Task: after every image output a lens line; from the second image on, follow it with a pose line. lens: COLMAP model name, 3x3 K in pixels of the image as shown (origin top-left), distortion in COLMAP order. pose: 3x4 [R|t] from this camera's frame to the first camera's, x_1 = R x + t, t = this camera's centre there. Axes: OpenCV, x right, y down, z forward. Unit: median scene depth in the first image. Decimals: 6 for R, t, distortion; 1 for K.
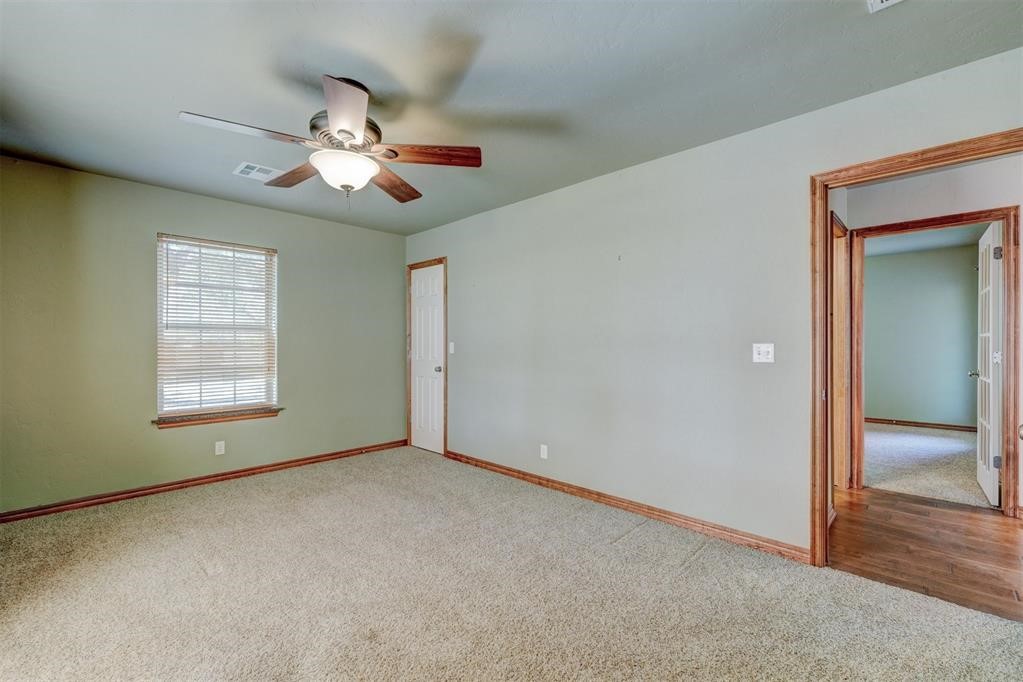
lens RADIAL K [[438.0, 0, 511.0], [0, 438.0, 345.7], [0, 0, 1]] dist [-0.006157, 0.005179]
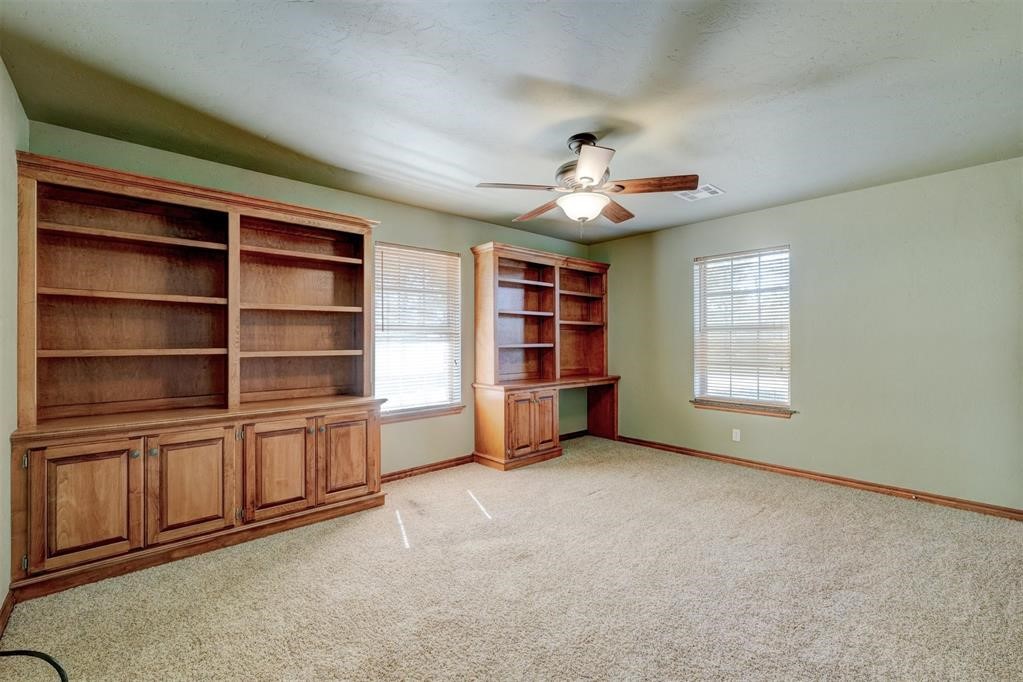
lens RADIAL K [[438.0, 0, 511.8], [0, 438.0, 338.2], [0, 0, 1]] dist [-0.006157, 0.005179]
pose [[-0.059042, -0.008543, -0.998219, 0.509515], [-0.005735, 0.999950, -0.008218, -0.003387], [0.998239, 0.005240, -0.059088, 0.500871]]
